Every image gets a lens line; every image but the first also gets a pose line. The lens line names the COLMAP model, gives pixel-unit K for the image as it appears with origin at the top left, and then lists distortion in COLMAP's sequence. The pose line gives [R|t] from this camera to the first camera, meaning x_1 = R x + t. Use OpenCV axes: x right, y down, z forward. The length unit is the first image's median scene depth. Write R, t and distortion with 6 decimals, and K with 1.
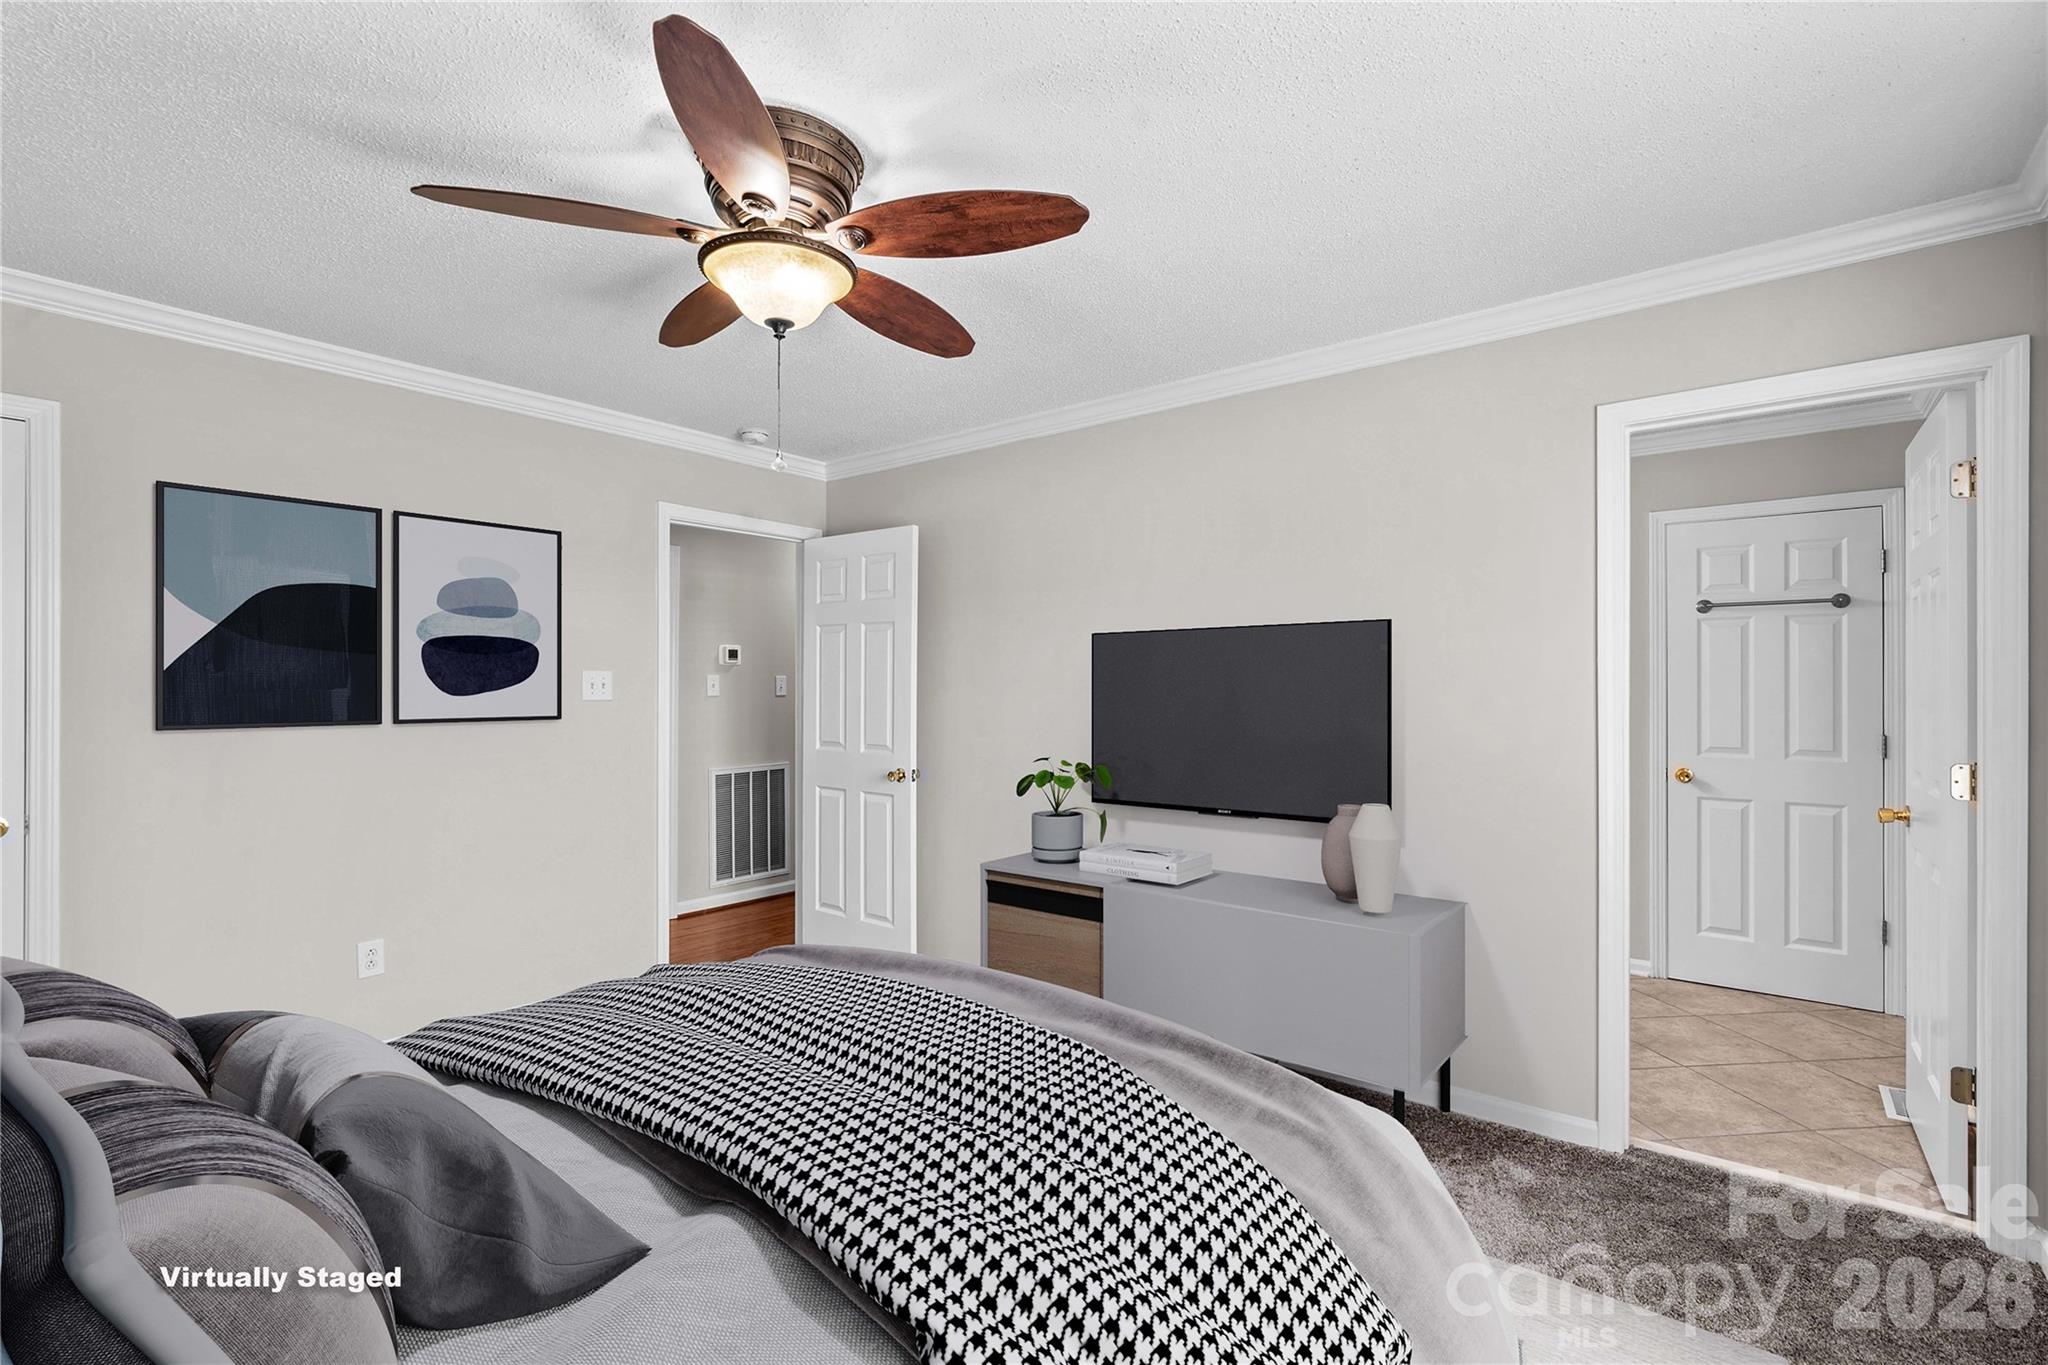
lens RADIAL K [[927.7, 0, 1020.5], [0, 927.7, 678.8], [0, 0, 1]] dist [-0.001864, 0.000202]
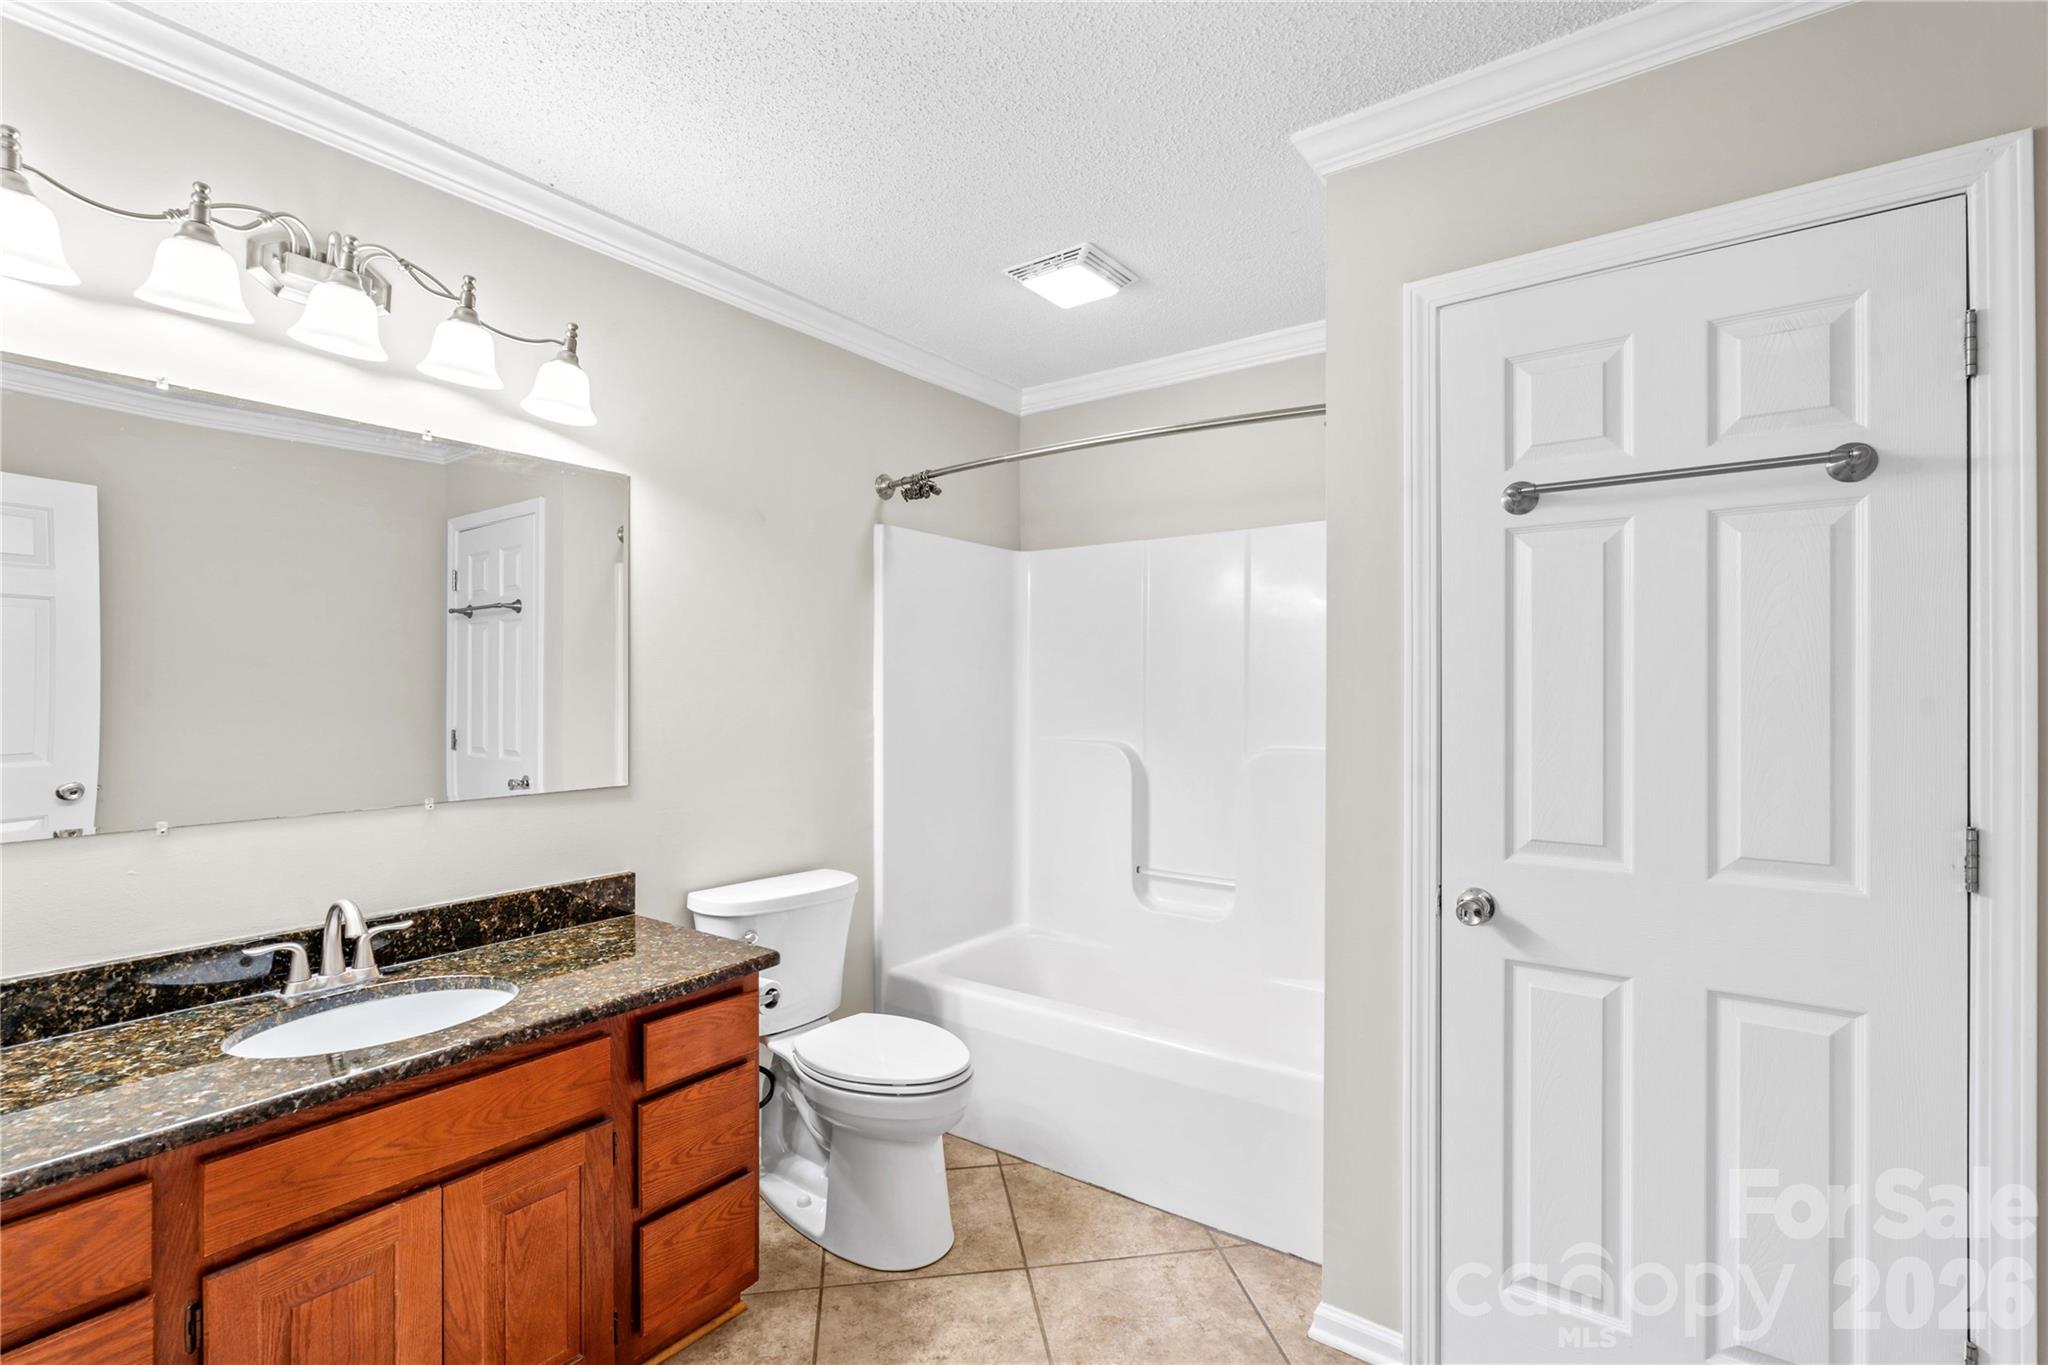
lens RADIAL K [[930.1, 0, 1021.8], [0, 930.1, 681.2], [0, 0, 1]] dist [-0.003891, -0.000296]
pose [[0.994864, 0.002411, 0.101192, 0.498271], [-0.002542, 0.999996, 0.001164, 0.004191], [-0.101189, -0.001415, 0.994866, 0.640812]]
